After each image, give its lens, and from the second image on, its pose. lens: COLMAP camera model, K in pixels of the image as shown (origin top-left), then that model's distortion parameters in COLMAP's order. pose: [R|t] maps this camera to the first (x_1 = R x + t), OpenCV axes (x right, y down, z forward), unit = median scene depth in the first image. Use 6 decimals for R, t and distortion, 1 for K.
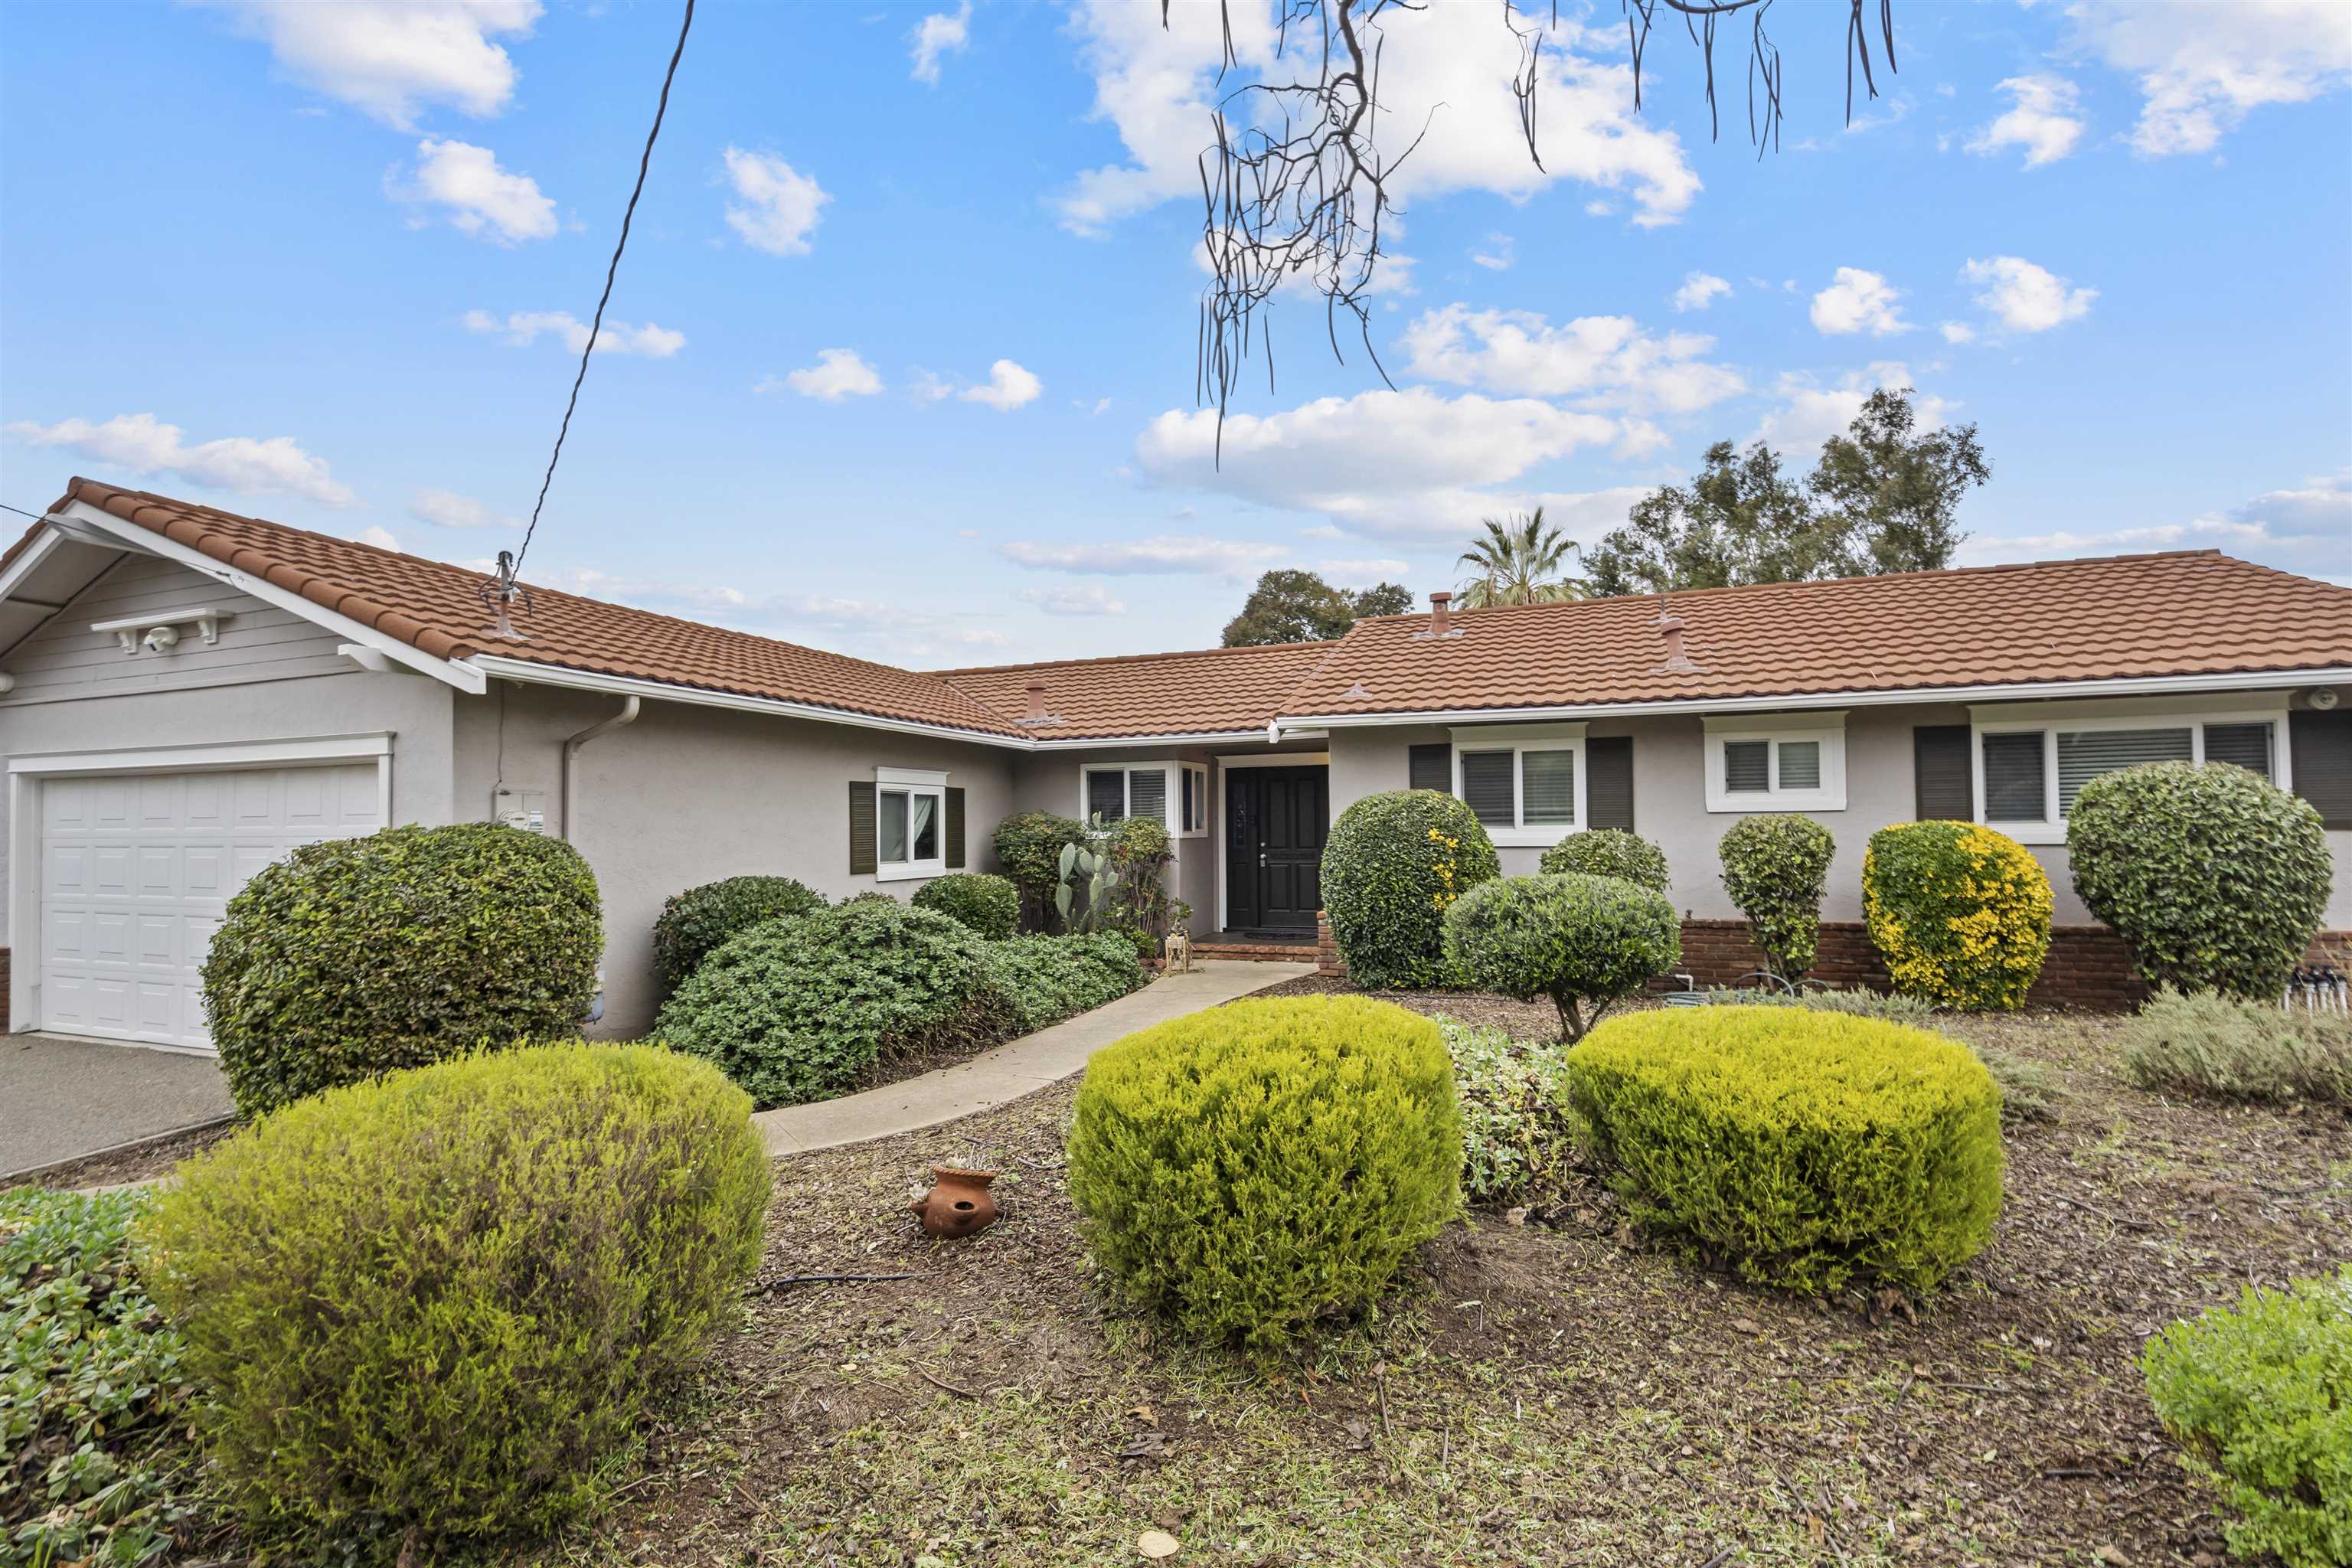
lens RADIAL K [[1072.9, 0, 1176.0], [0, 1072.9, 784.0], [0, 0, 1]] dist [-0.001018, 0.000091]
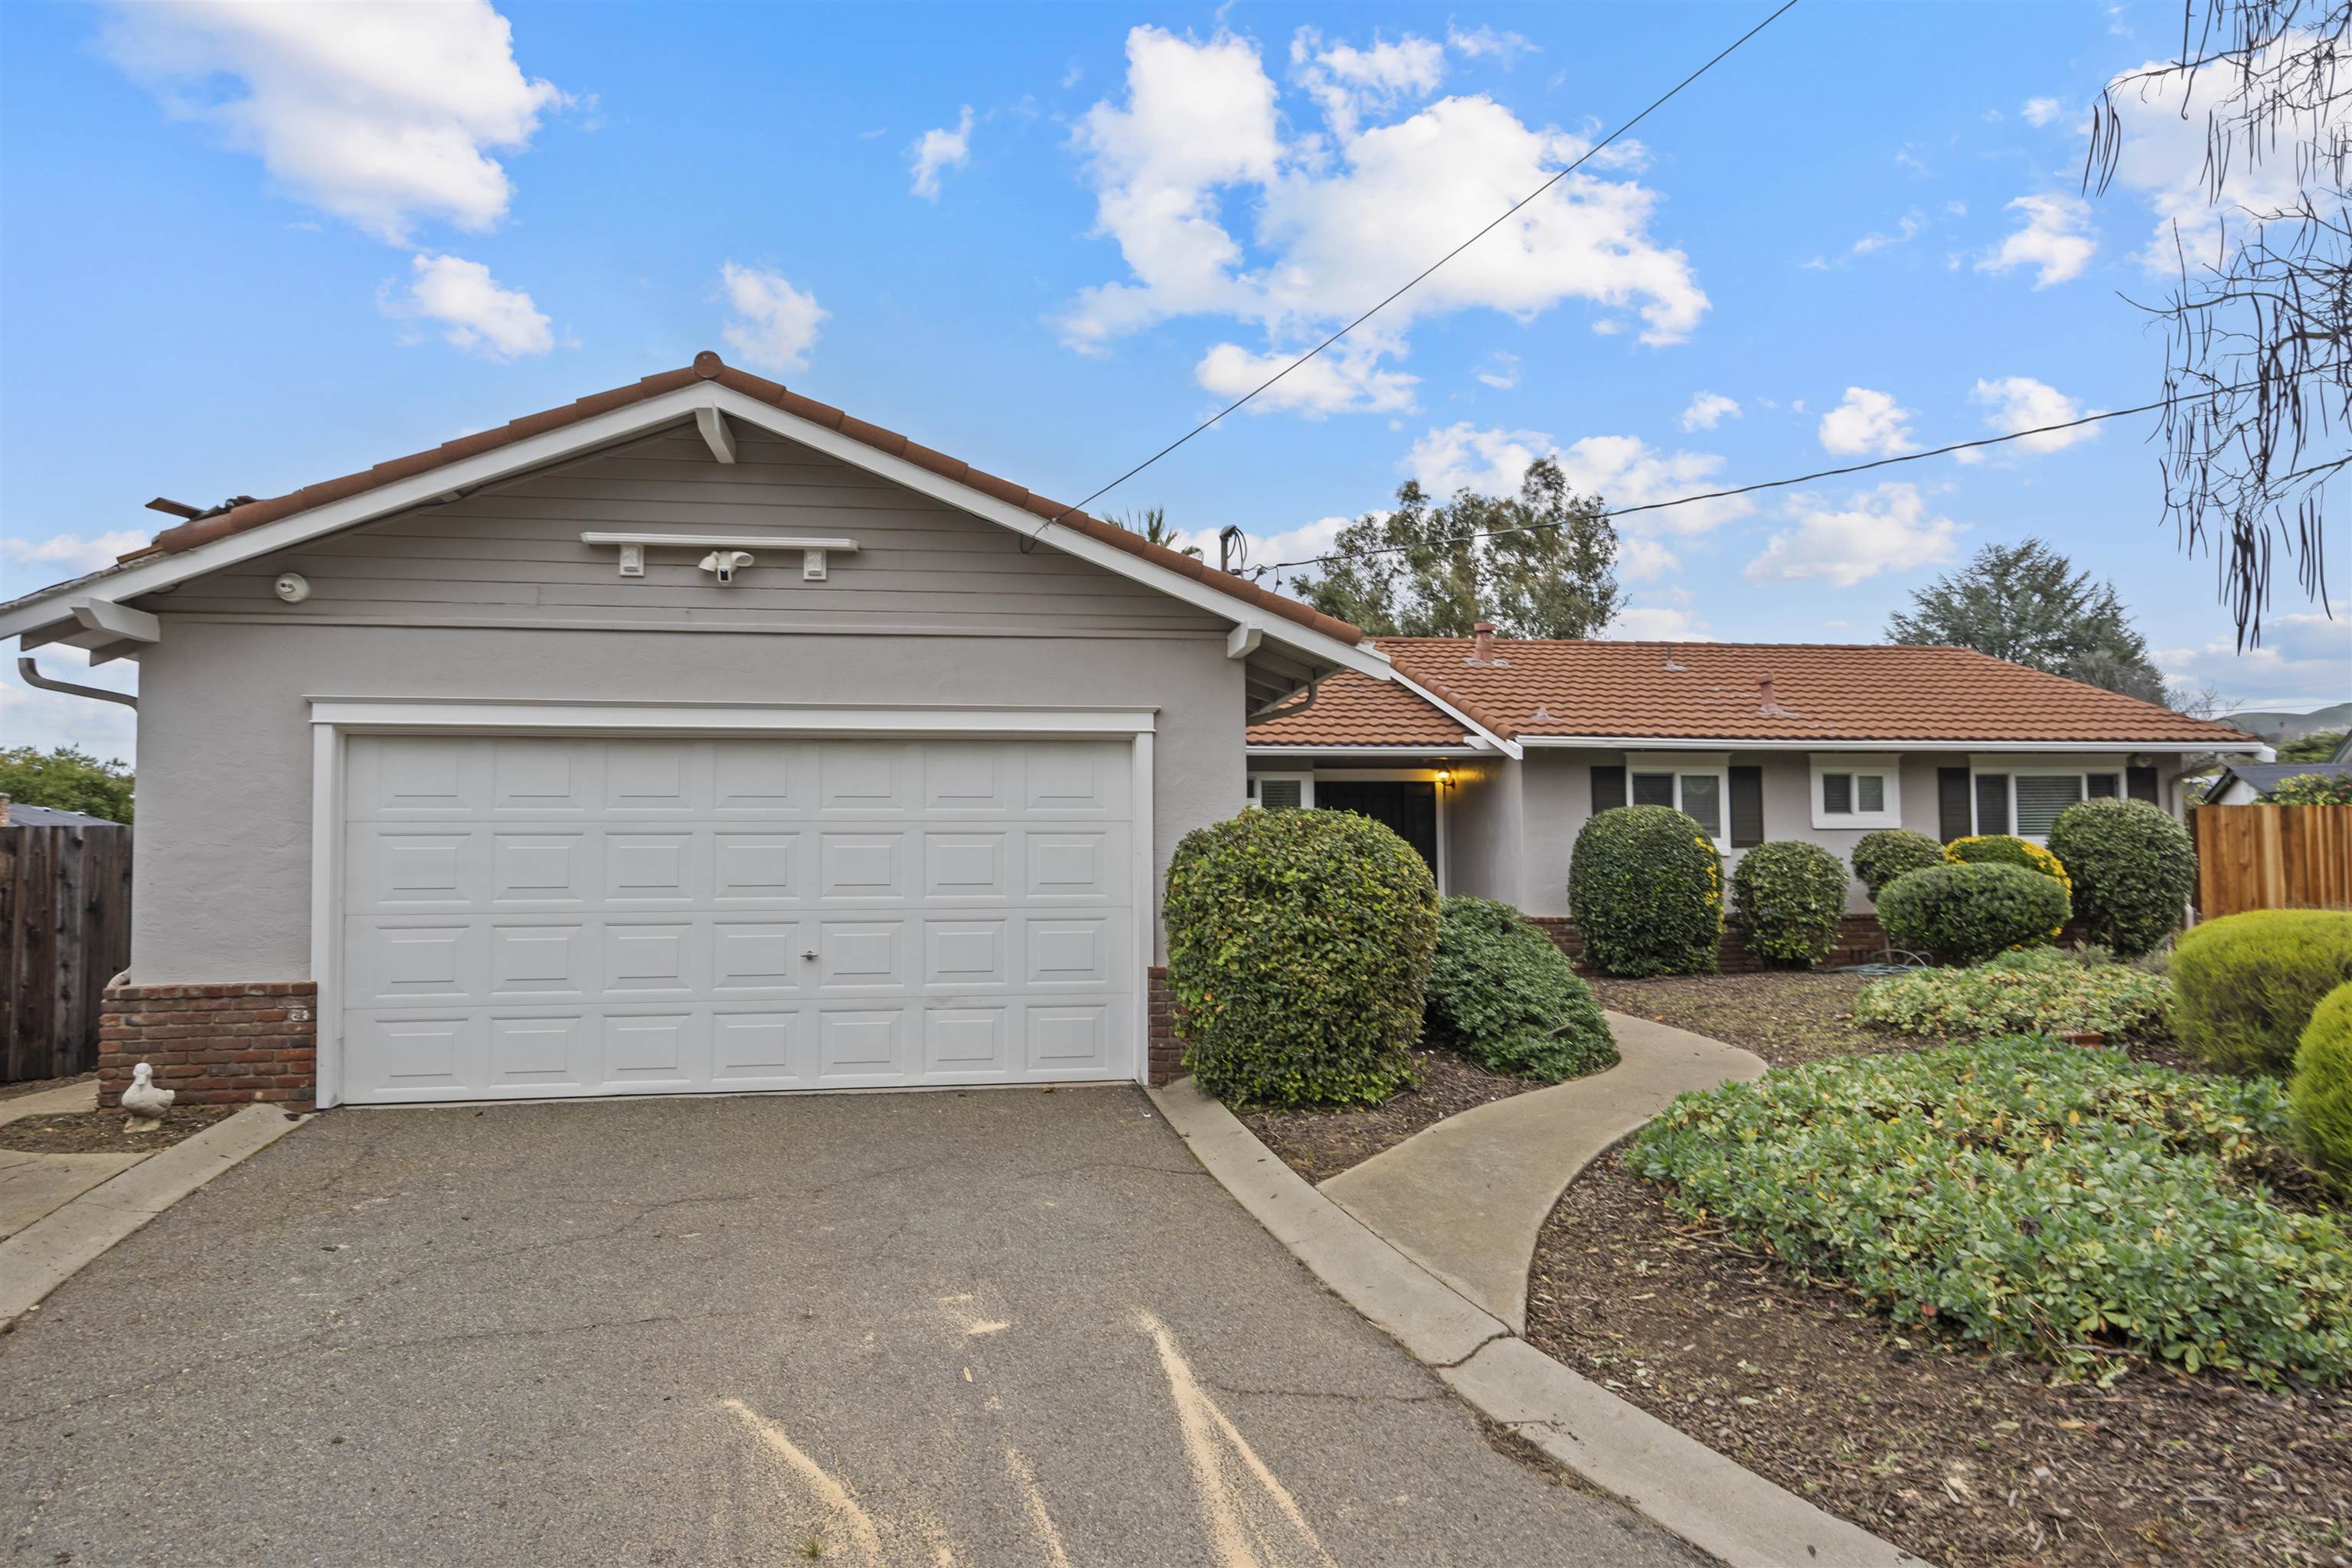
lens RADIAL K [[1334.3, 0, 1216.1], [0, 1334.3, 790.9], [0, 0, 1]] dist [0.006762, 0.000208]
pose [[0.866987, 0.031294, 0.497347, -0.962977], [-0.022654, 0.999470, -0.023398, 0.036946], [-0.497816, 0.009019, 0.867236, -0.015352]]
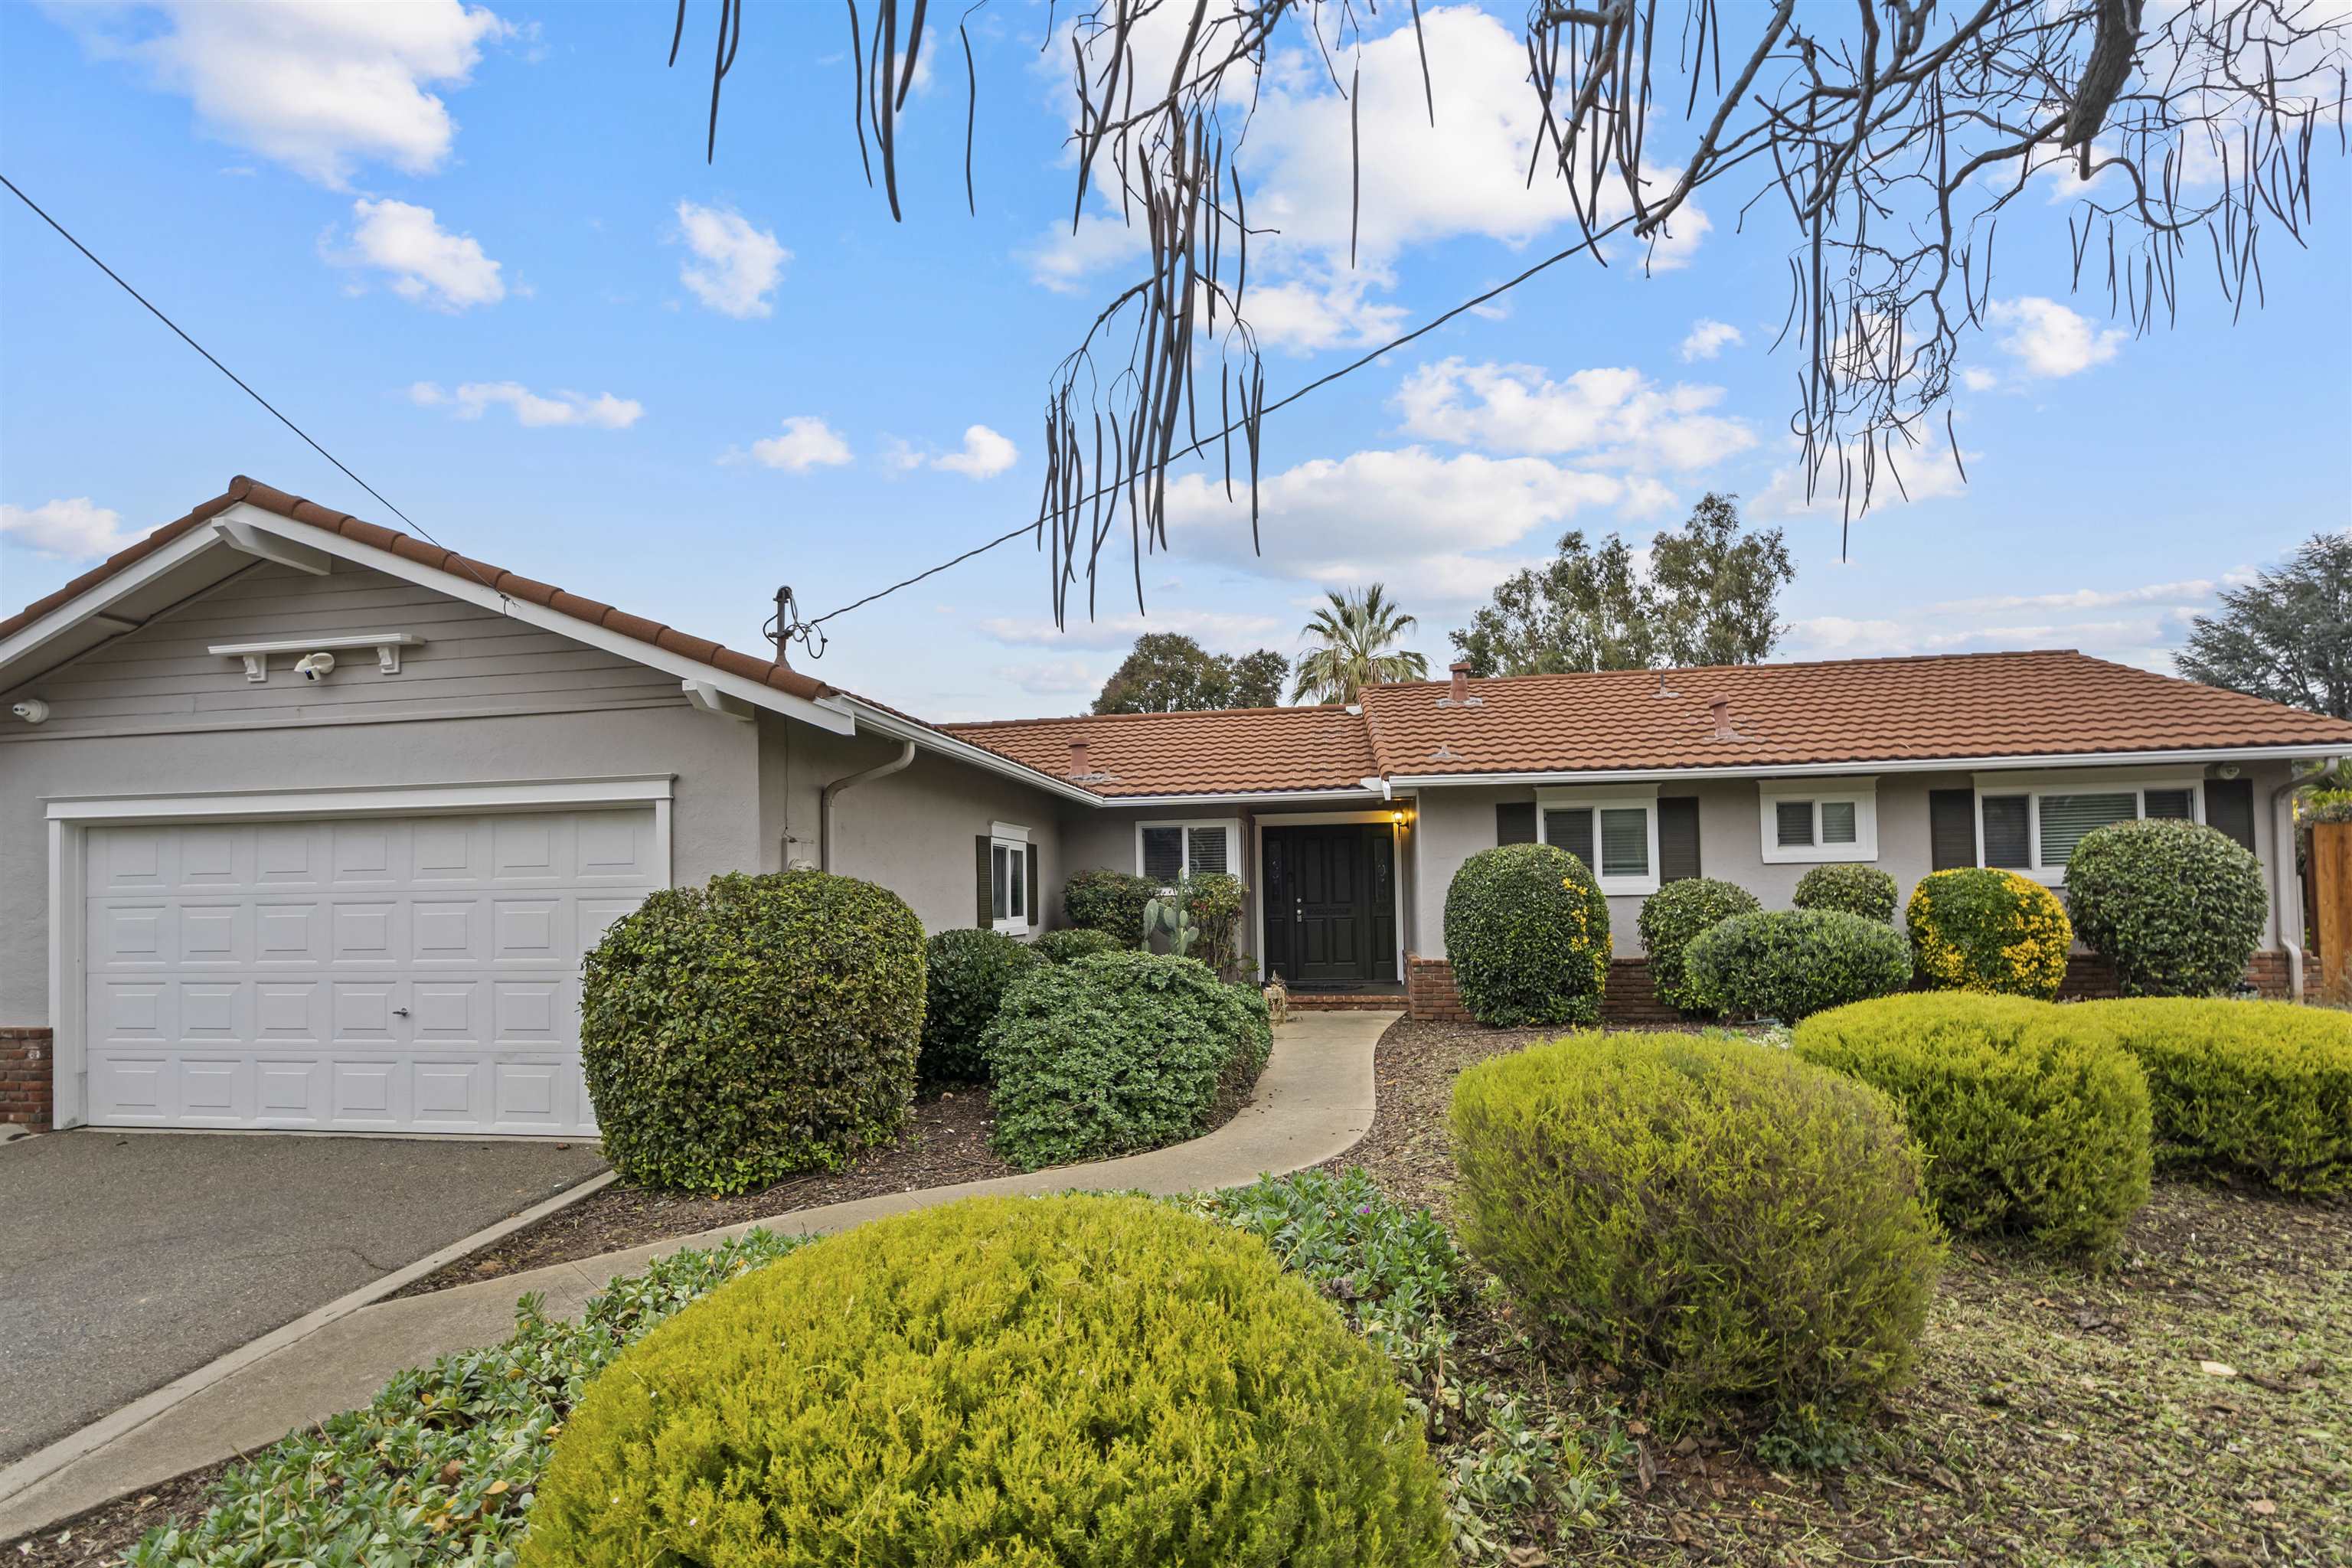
lens RADIAL K [[1100.5, 0, 1177.9], [0, 1100.5, 847.9], [0, 0, 1]] dist [-0.003419, -0.000143]
pose [[0.978798, 0.000302, 0.204827, -0.381692], [0.000303, 0.999996, -0.002923, 0.013928], [-0.204827, 0.002923, 0.978794, -0.020402]]
